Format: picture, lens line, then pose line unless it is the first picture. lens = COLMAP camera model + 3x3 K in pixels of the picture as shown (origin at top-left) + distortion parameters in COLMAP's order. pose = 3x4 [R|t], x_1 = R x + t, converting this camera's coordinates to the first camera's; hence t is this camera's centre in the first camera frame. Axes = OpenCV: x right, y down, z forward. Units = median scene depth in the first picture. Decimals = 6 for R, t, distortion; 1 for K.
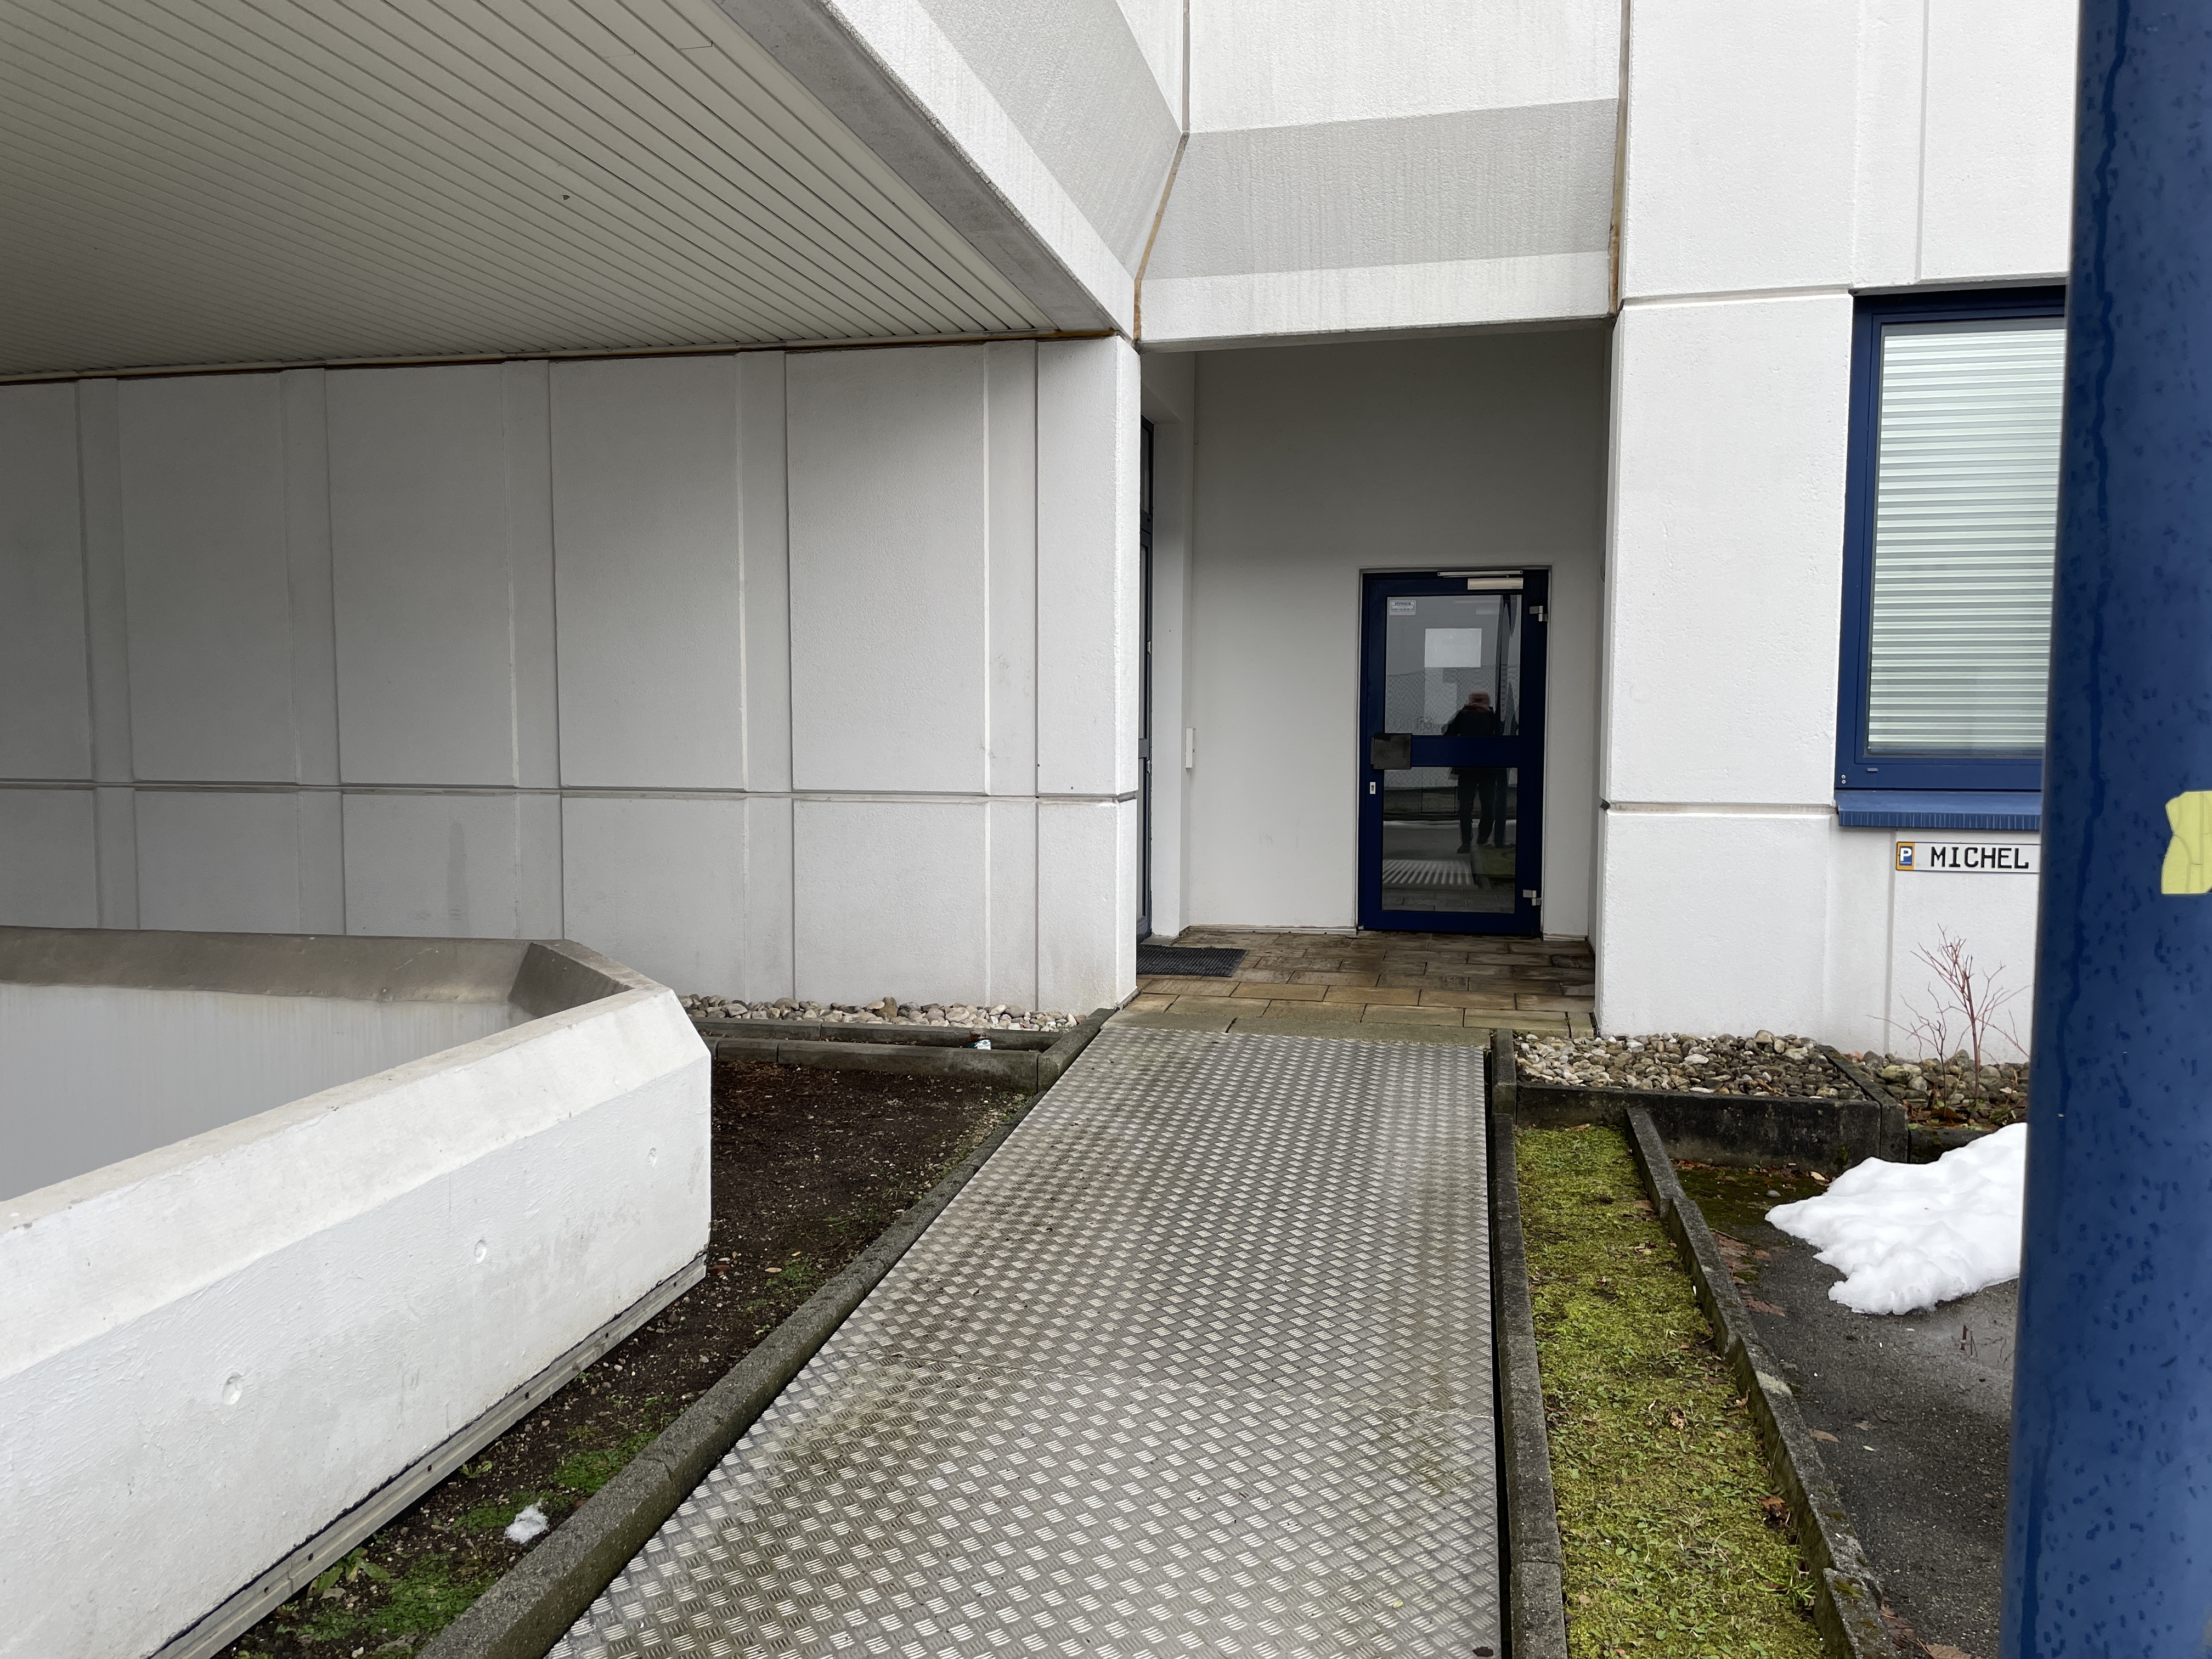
lens RADIAL K [[1680.3, 0, 1096.8], [0, 1680.3, 829.6], [0, 0, 1]] dist [0.020342, -0.036029]
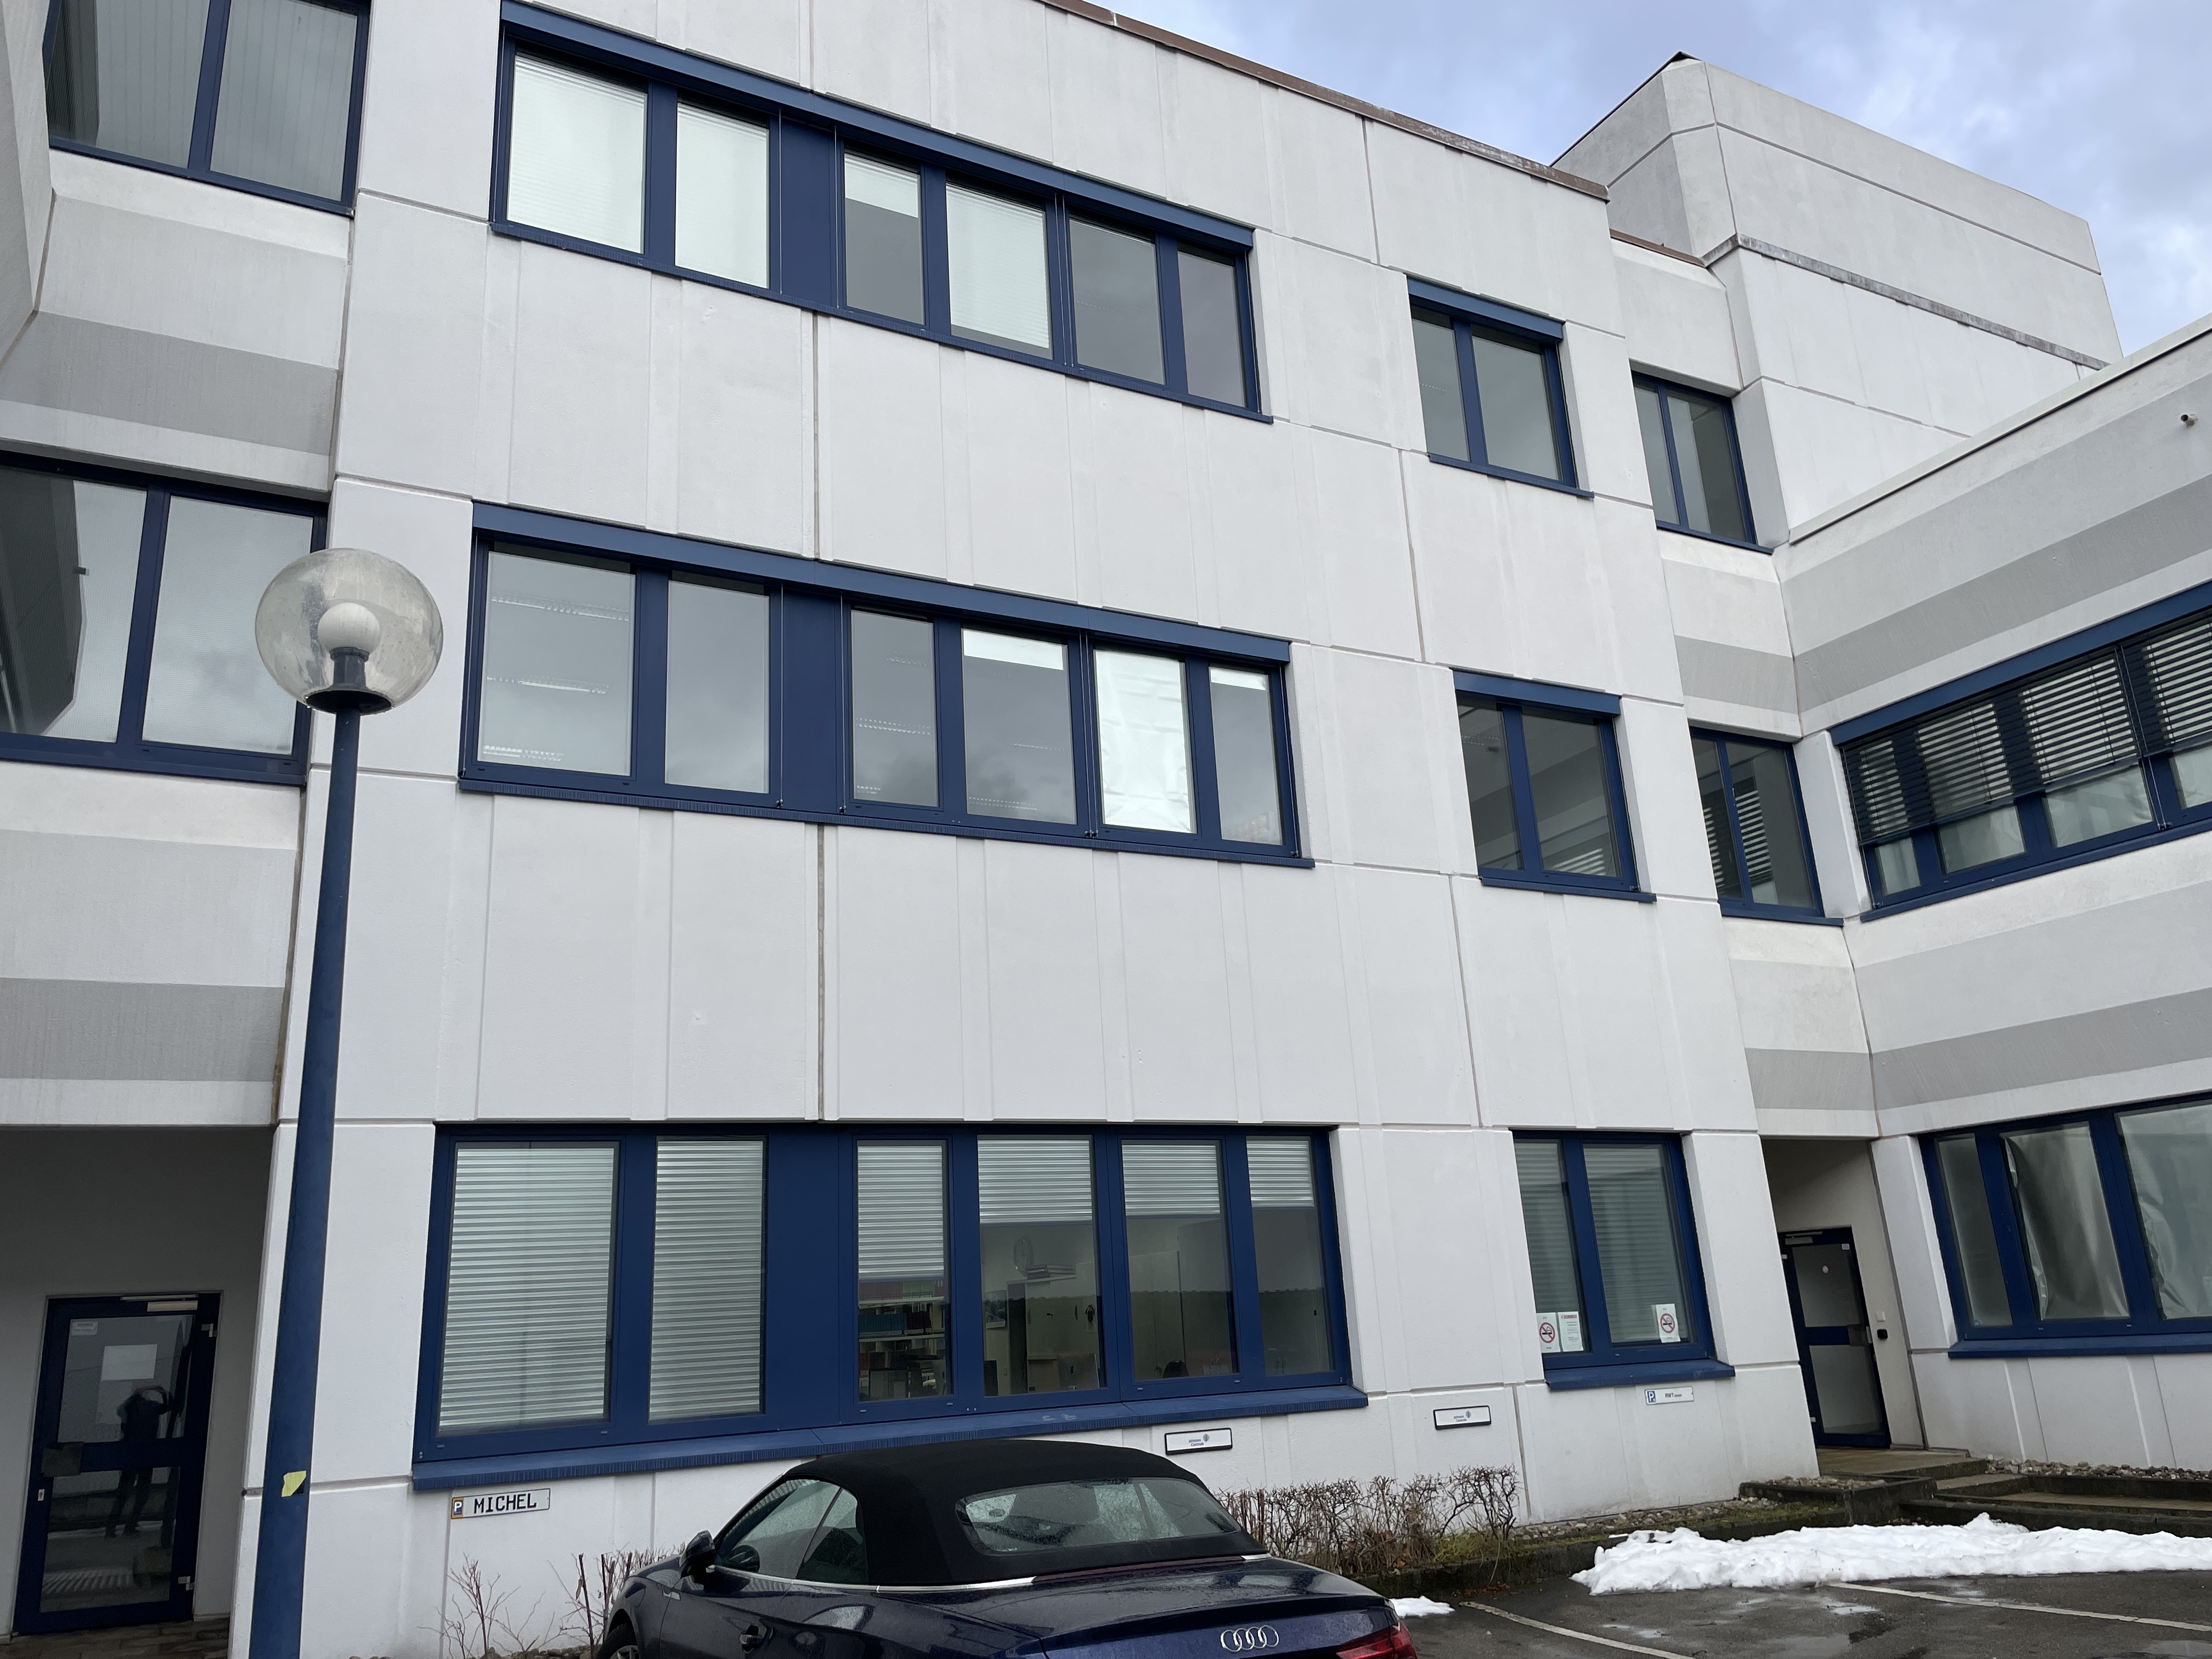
lens RADIAL K [[1680.3, 0, 1095.9], [0, 1680.3, 813.8], [0, 0, 1]] dist [0.020342, -0.036029]
pose [[0.759764, 0.149629, 0.632748, -0.093153], [0.102265, 0.933548, -0.343554, 0.009887], [-0.642106, 0.325728, 0.693975, -0.454148]]
